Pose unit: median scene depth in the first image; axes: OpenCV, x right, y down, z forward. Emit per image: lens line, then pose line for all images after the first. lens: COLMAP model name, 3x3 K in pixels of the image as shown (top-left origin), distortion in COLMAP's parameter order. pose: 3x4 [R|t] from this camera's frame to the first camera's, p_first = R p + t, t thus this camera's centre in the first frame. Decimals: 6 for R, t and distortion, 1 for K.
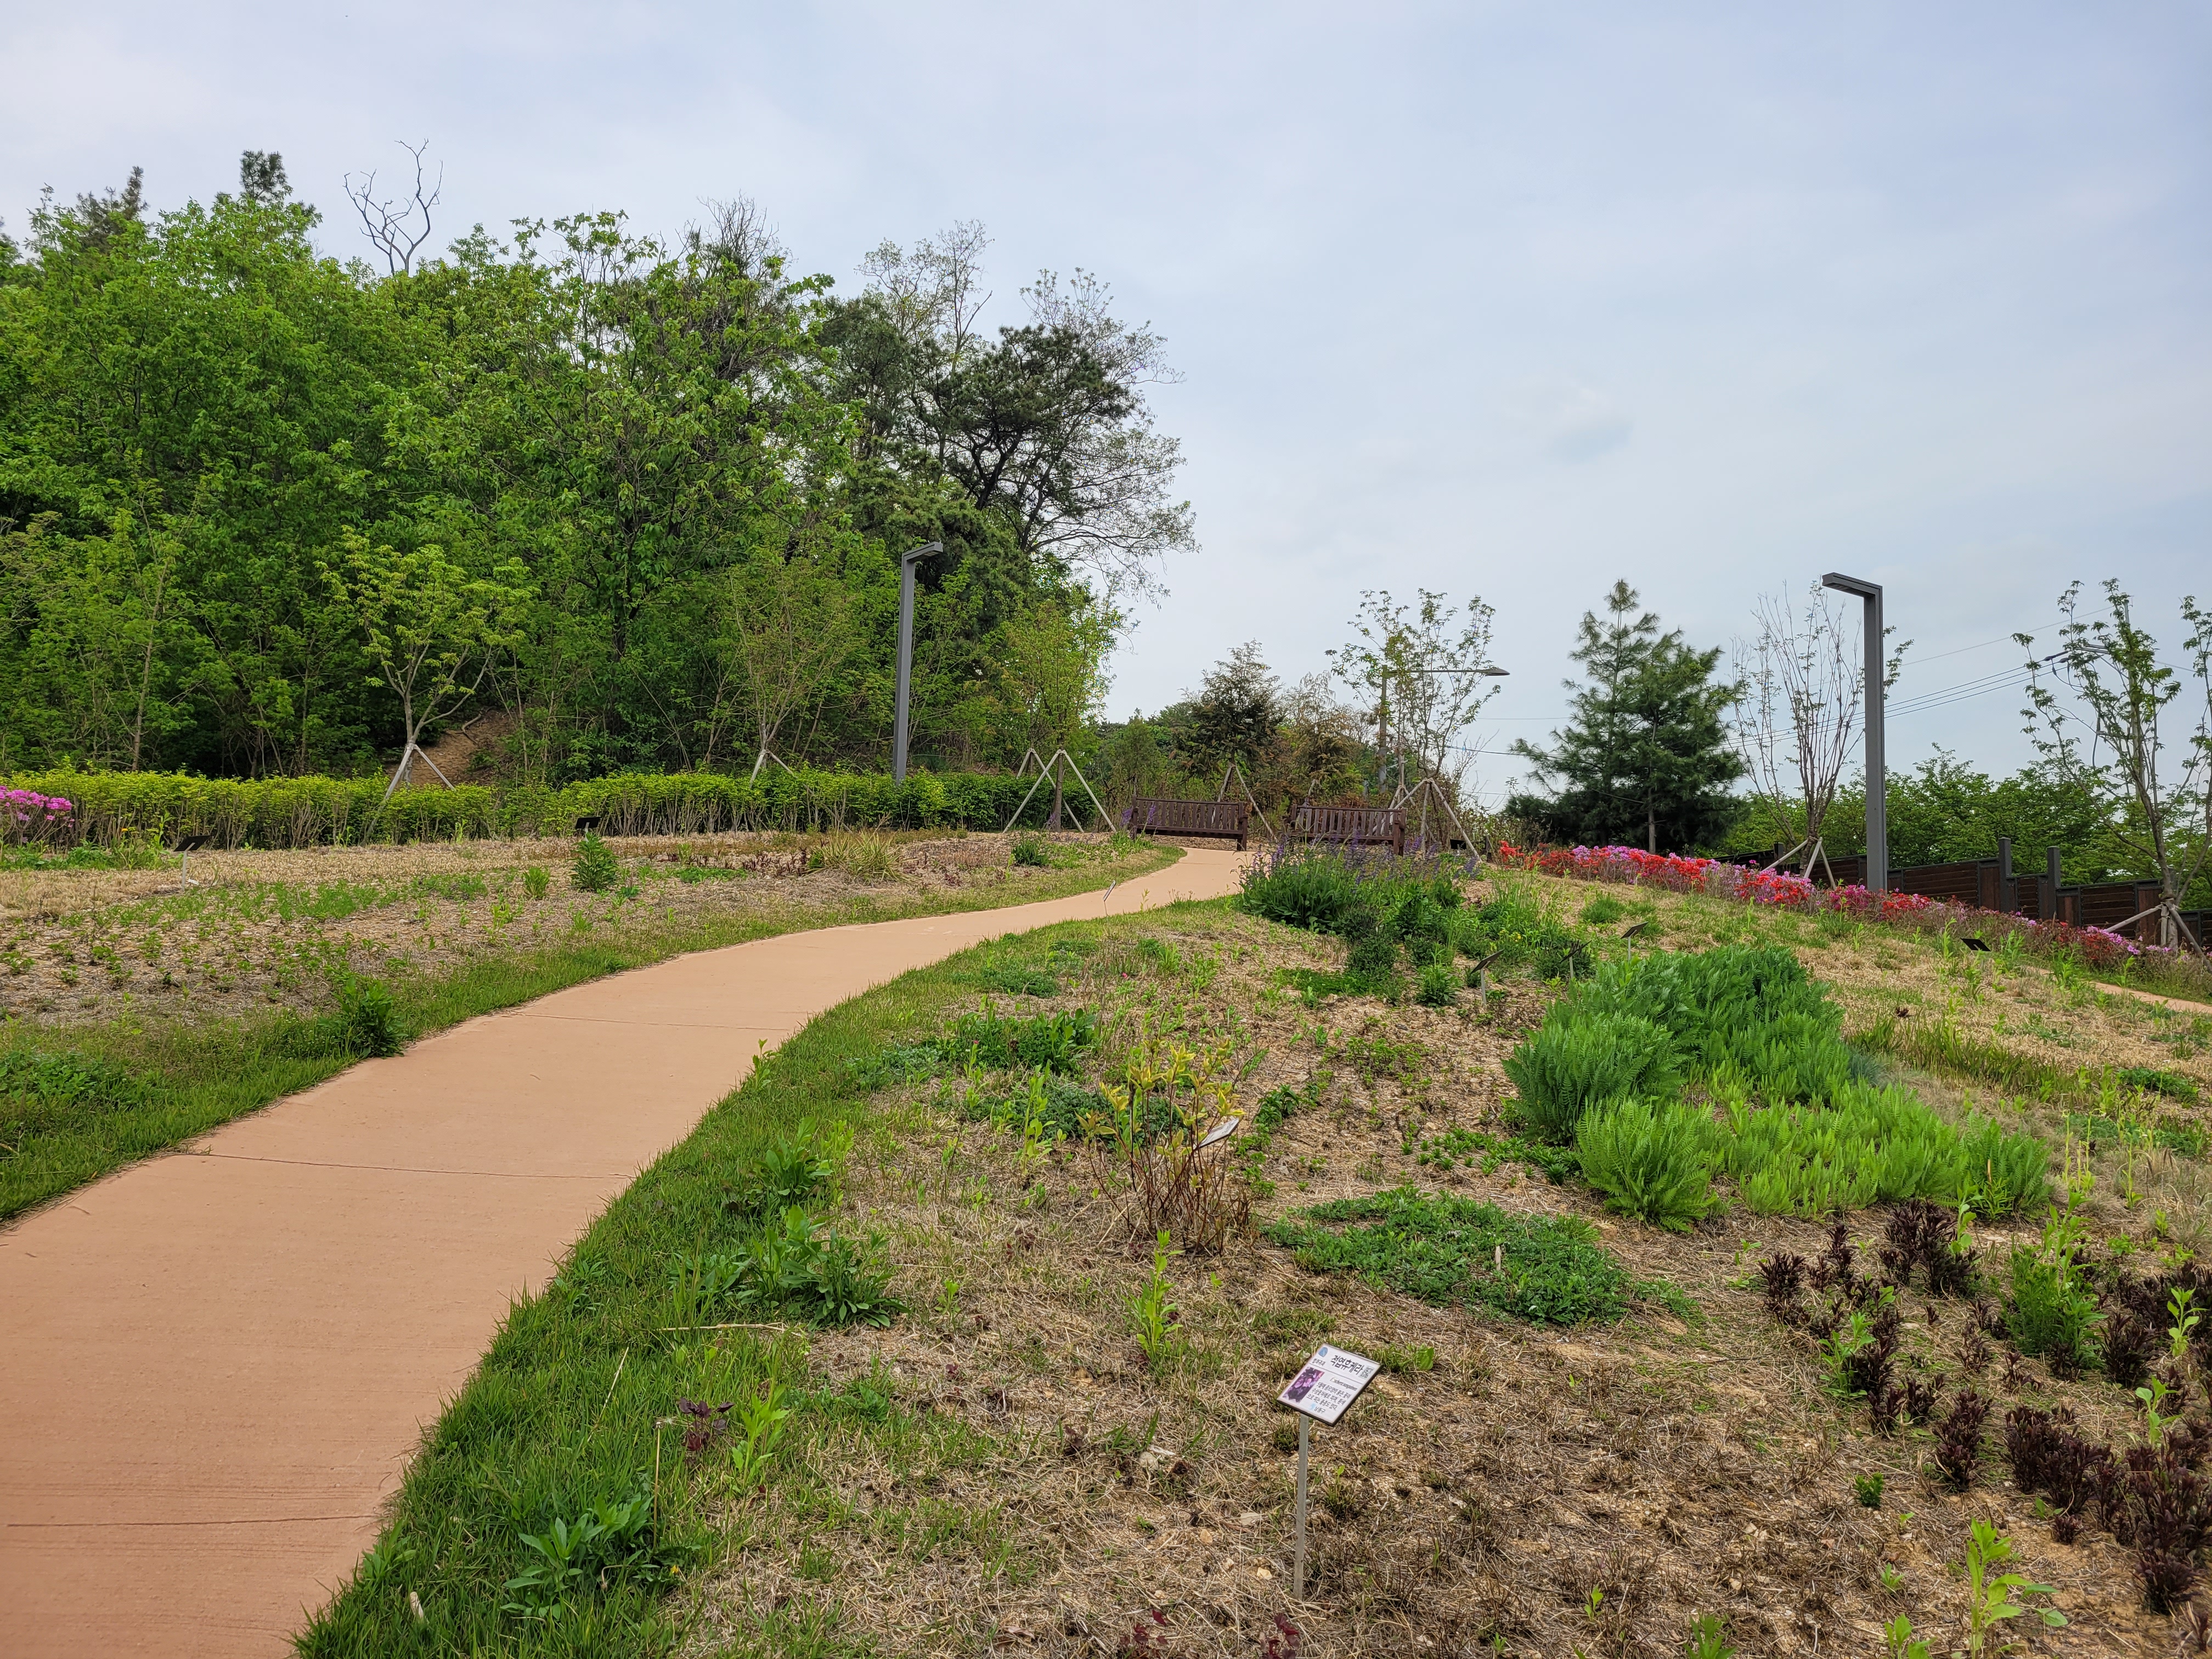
lens RADIAL K [[1651.0, 0, 1106.0], [0, 1651.0, 829.5], [0, 0, 1]] dist [0.062911, -0.045610]
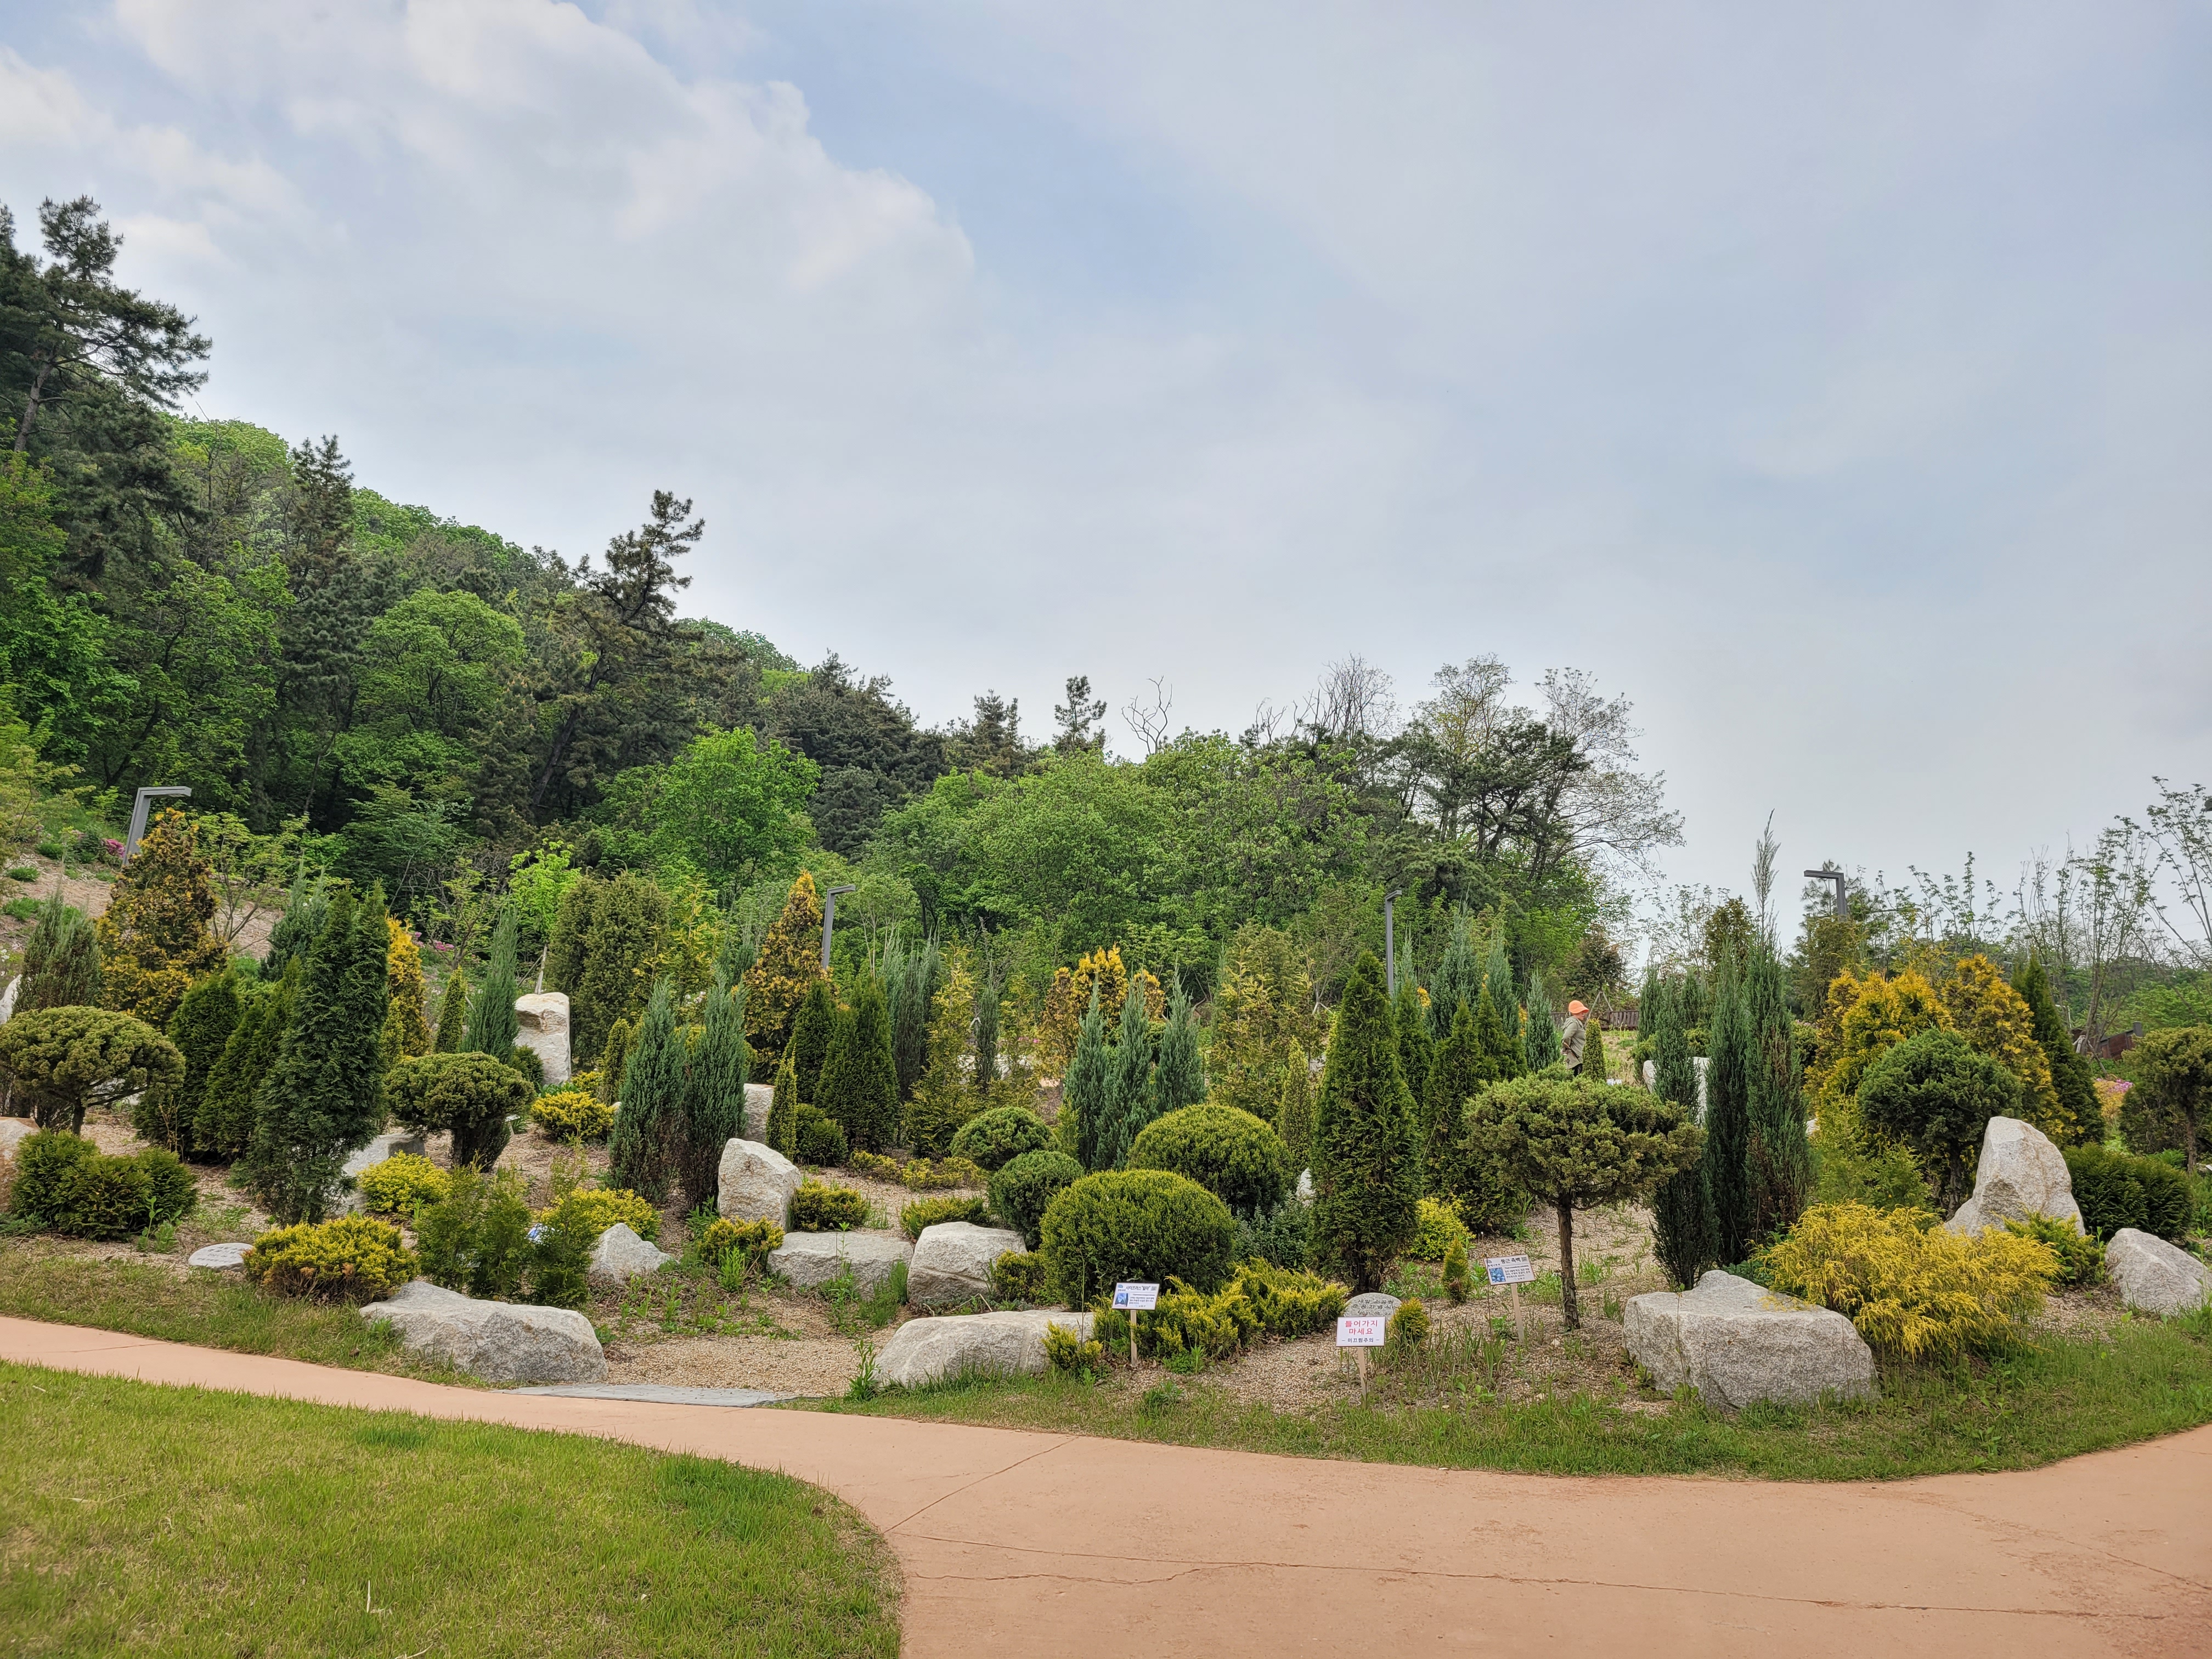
lens RADIAL K [[1651.0, 0, 1106.0], [0, 1651.0, 829.5], [0, 0, 1]] dist [0.062911, -0.045610]
pose [[0.897167, -0.122143, -0.424467, 0.245907], [0.050316, 0.983011, -0.176518, 0.047841], [0.438816, 0.137008, 0.888071, -0.517544]]
